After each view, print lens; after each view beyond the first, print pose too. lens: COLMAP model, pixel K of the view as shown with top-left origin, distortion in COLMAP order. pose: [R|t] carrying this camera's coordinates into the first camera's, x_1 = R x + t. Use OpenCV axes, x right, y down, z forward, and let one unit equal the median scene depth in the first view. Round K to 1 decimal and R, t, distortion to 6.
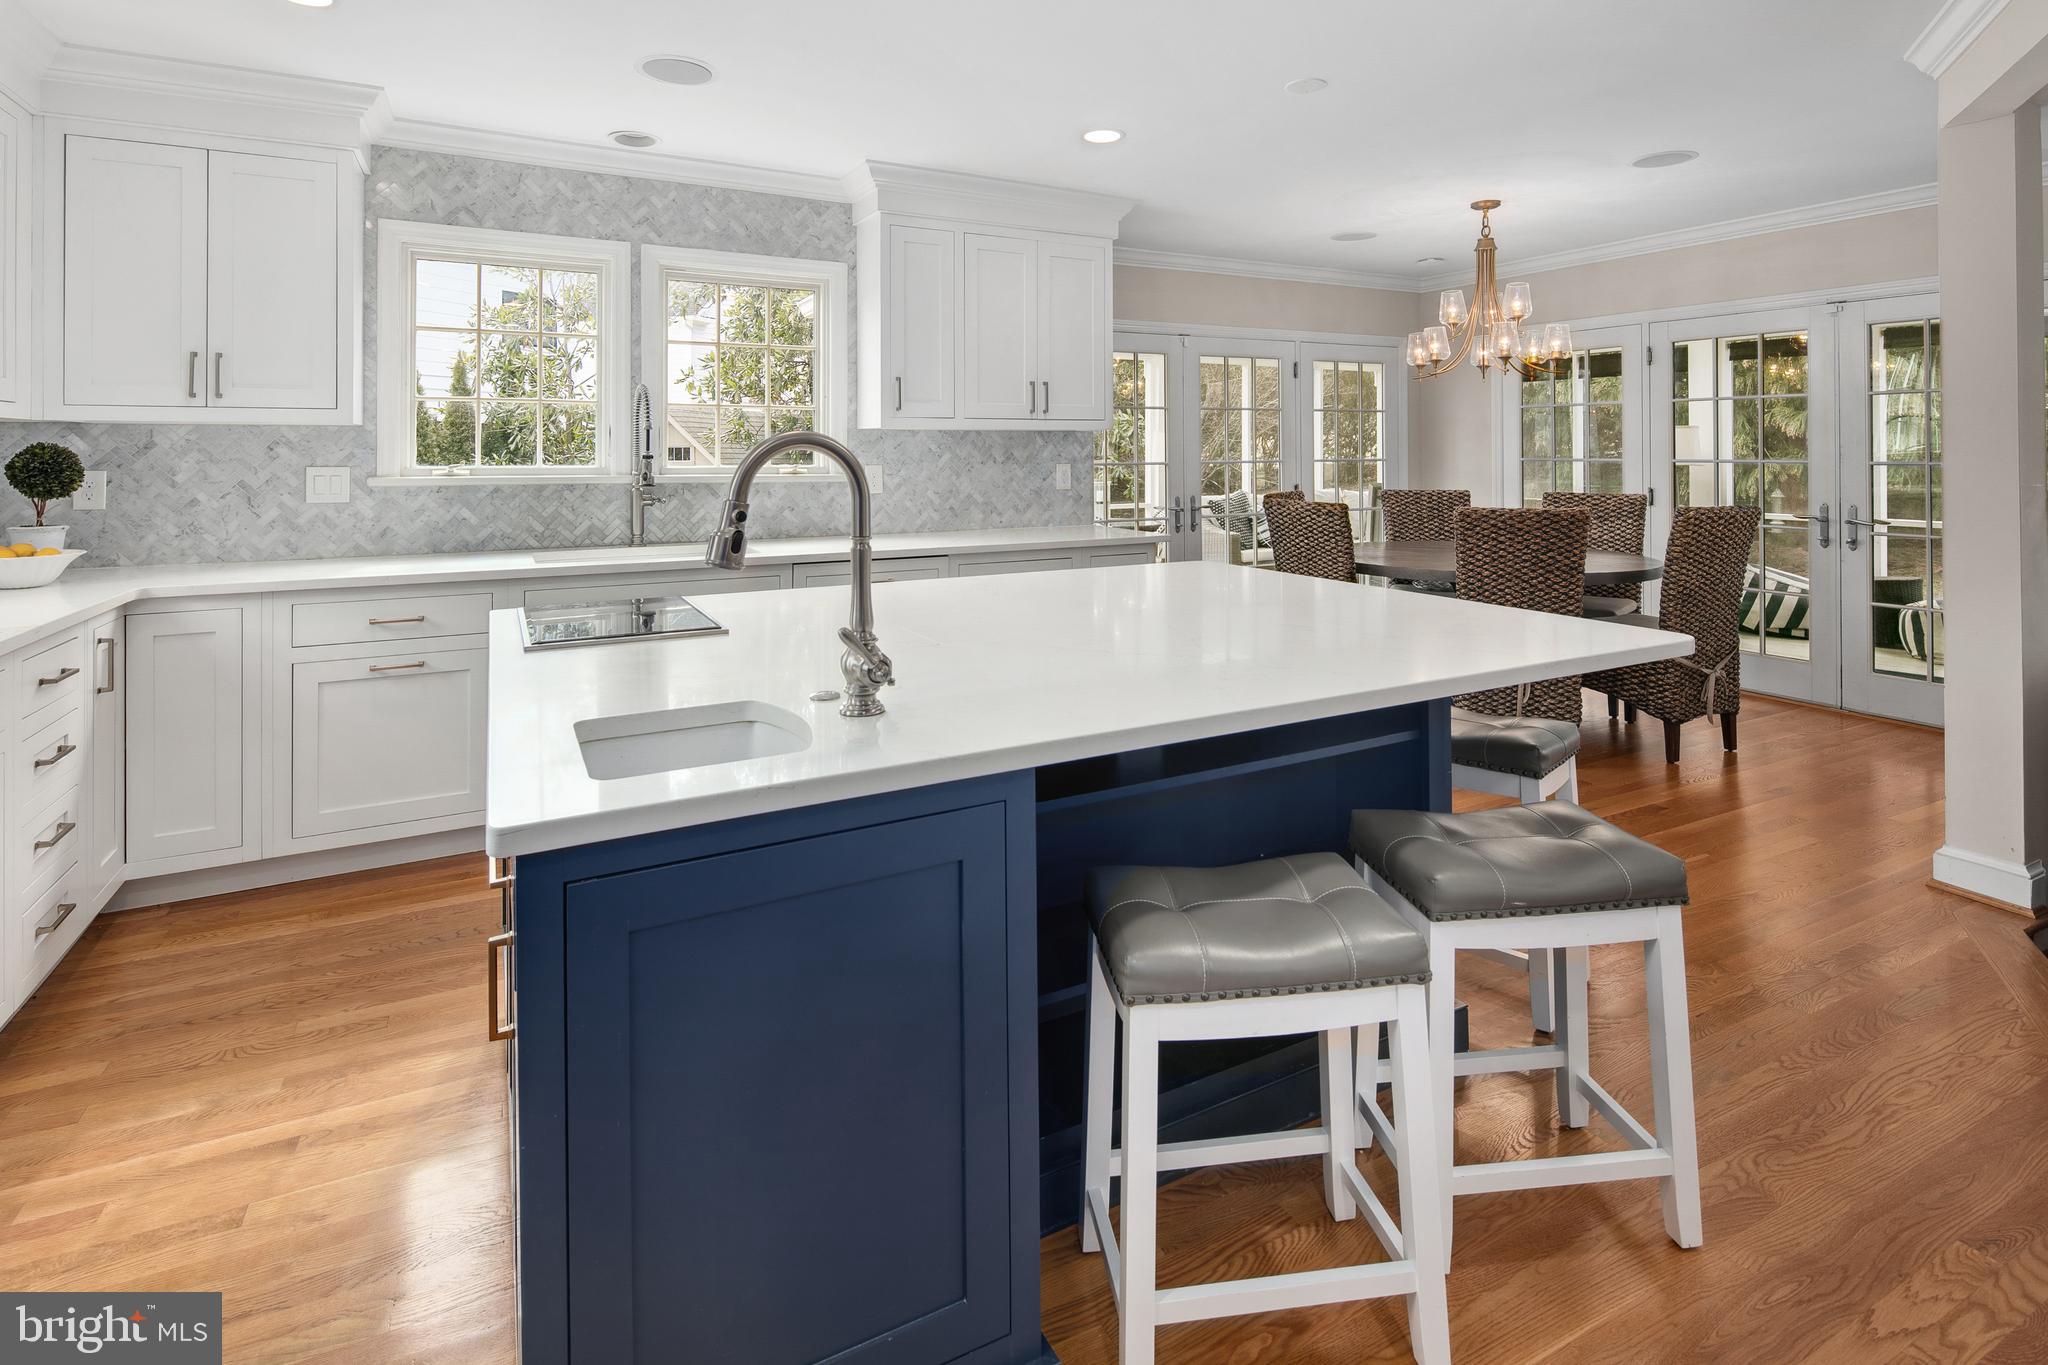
lens RADIAL K [[1007.4, 0, 1016.8], [0, 1007.4, 446.6], [0, 0, 1]] dist [0.005972, -0.005946]
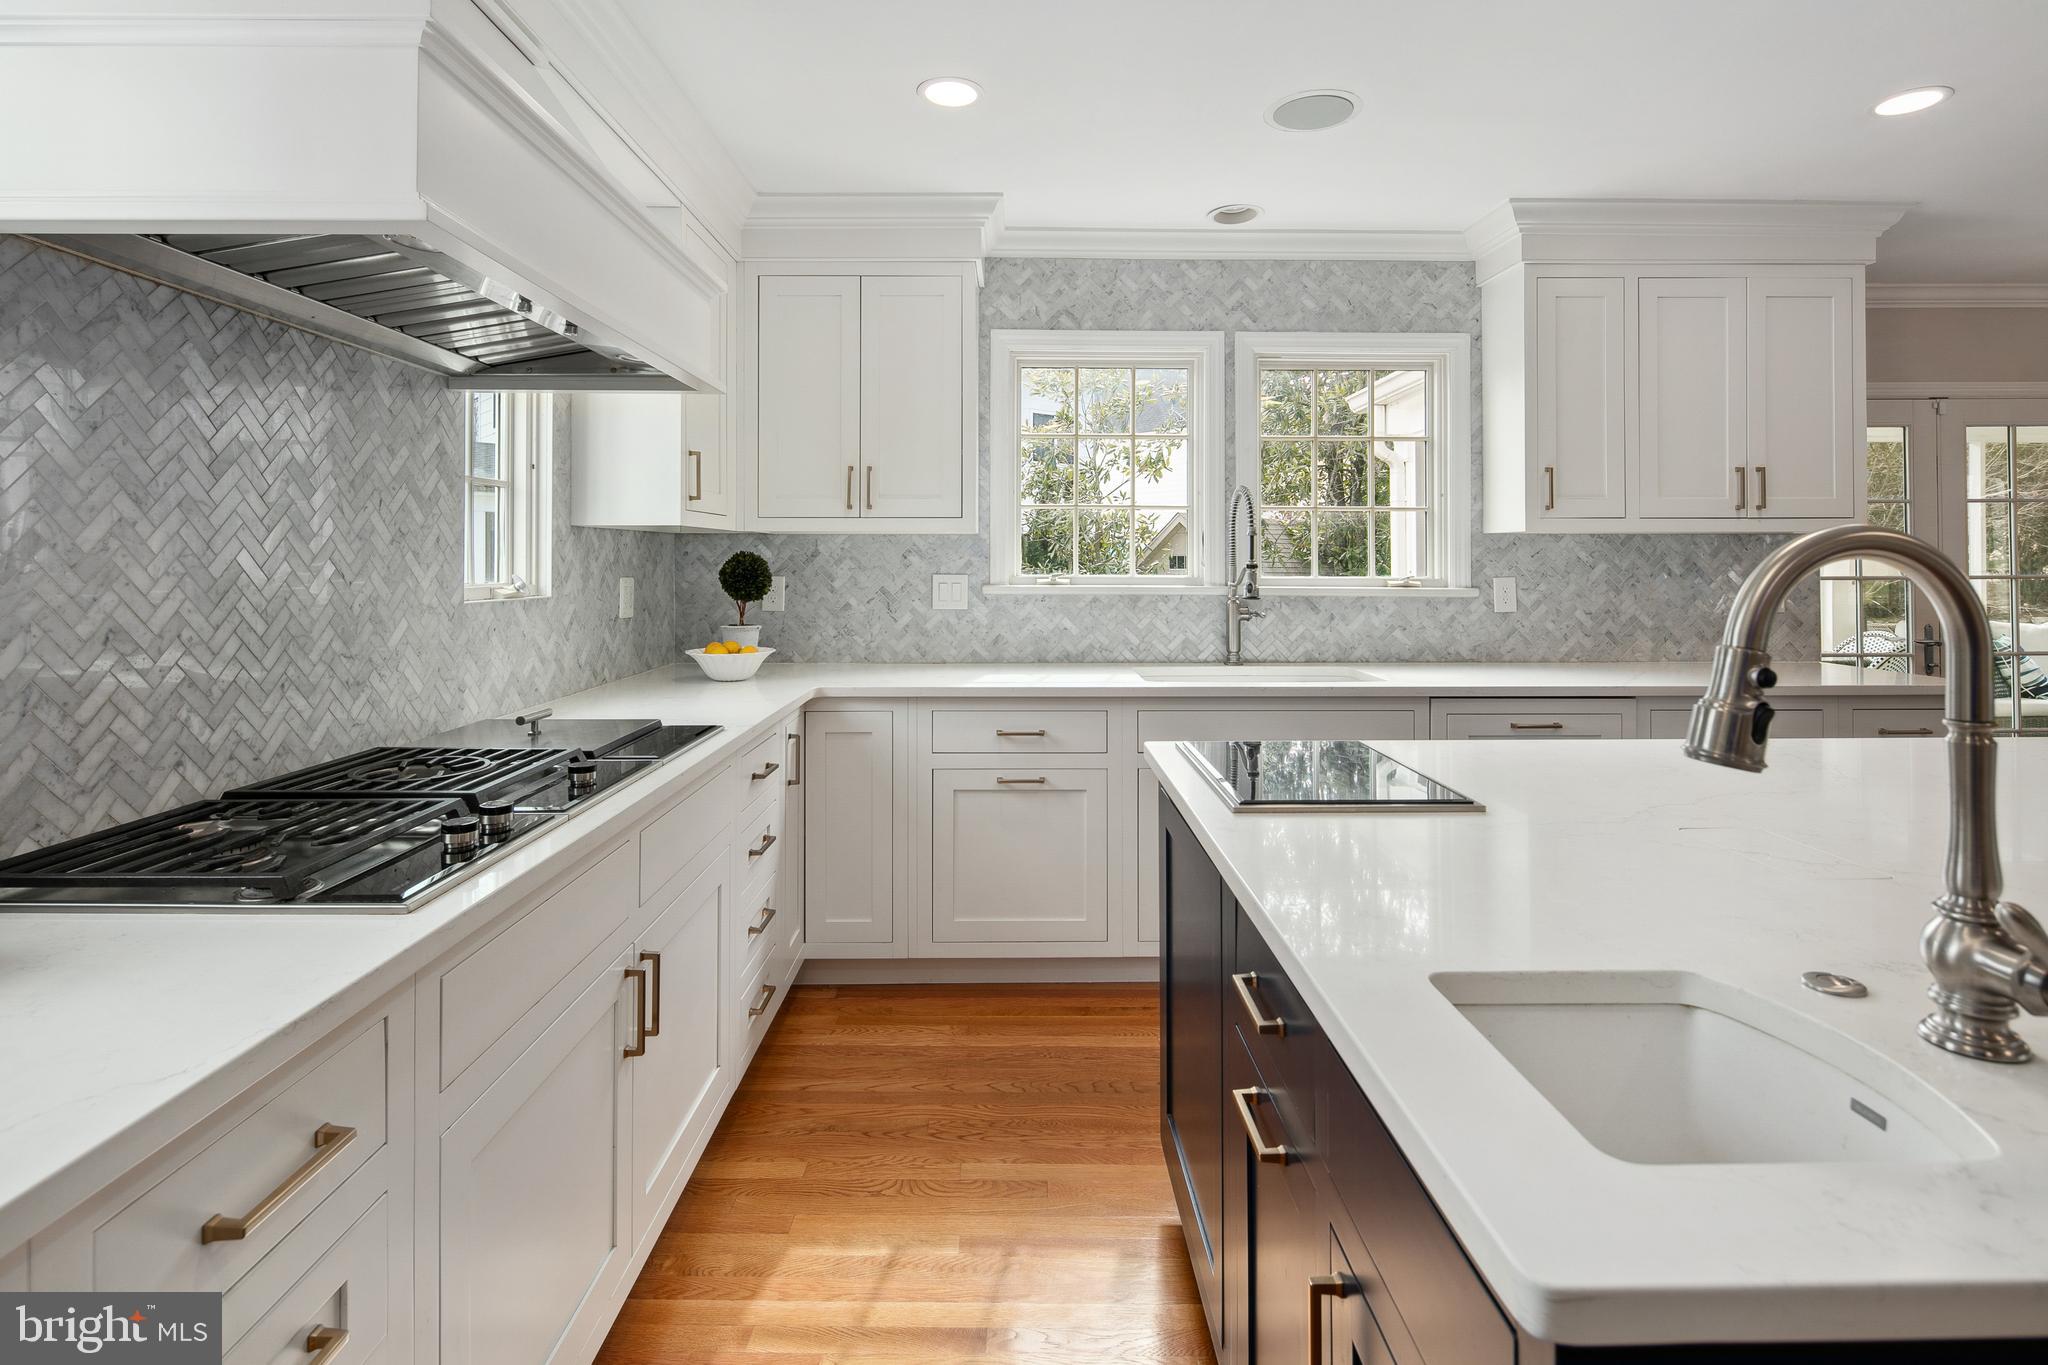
lens RADIAL K [[997.6, 0, 1008.9], [0, 997.6, 552.7], [0, 0, 1]] dist [-0.001361, -0.000280]
pose [[0.885660, -0.001340, -0.464333, -0.146301], [0.000167, 0.999997, -0.002566, 0.000391], [0.464335, 0.002195, 0.885657, 0.117094]]
